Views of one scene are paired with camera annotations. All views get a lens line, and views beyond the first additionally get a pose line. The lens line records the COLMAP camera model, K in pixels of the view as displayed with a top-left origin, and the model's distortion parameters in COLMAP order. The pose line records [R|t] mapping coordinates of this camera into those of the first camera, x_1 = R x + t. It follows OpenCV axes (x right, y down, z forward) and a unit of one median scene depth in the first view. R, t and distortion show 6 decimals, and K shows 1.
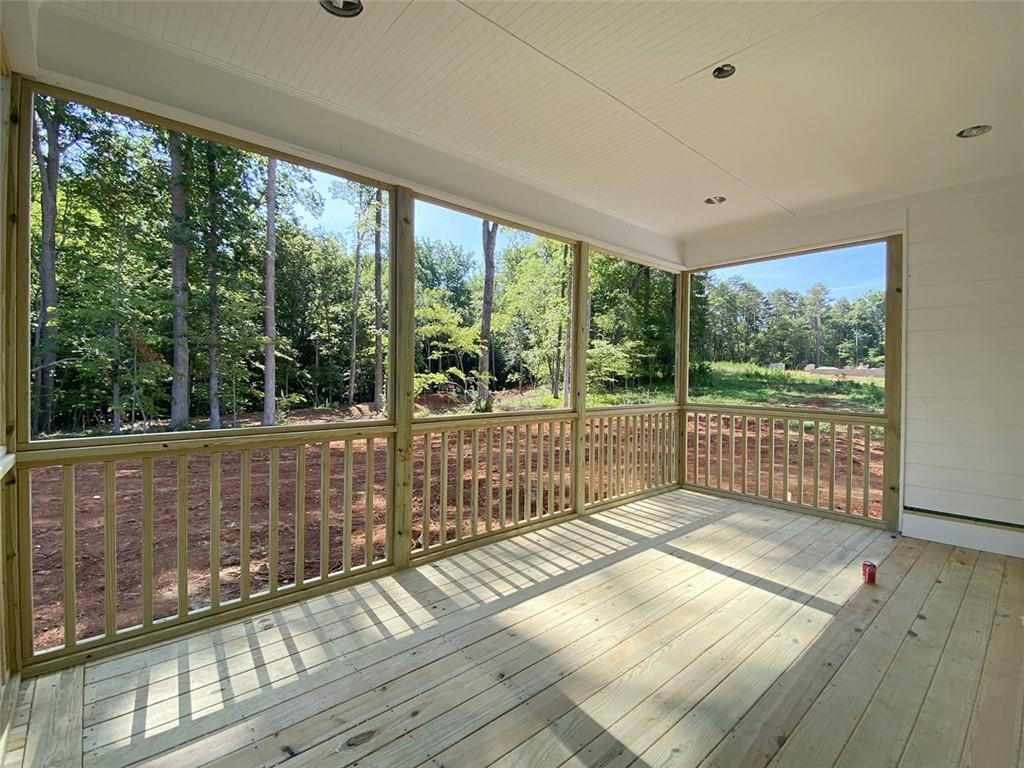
lens RADIAL K [[479.7, 0, 525.9], [0, 479.7, 384.2], [0, 0, 1]] dist [0.001156, -0.000112]
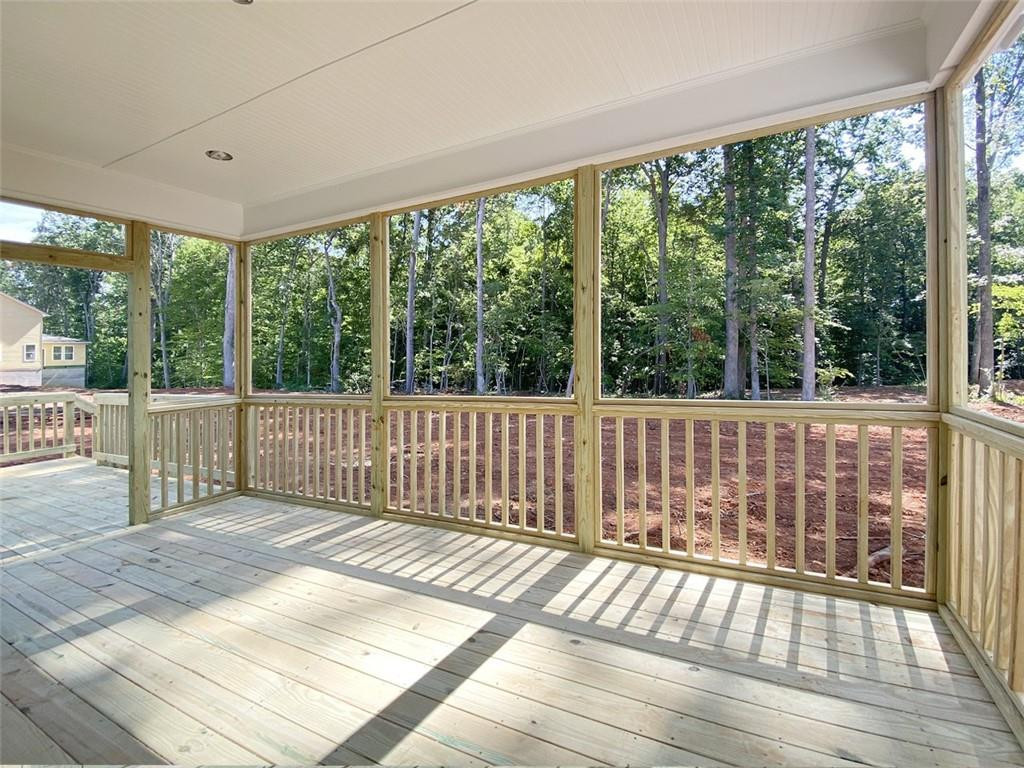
lens RADIAL K [[479.7, 0, 525.9], [0, 479.7, 384.2], [0, 0, 1]] dist [0.001156, -0.000112]
pose [[0.338362, 0.035604, -0.940342, 0.769472], [0.019930, 0.998789, 0.044988, -0.008564], [0.940805, -0.033963, 0.337242, 0.705398]]
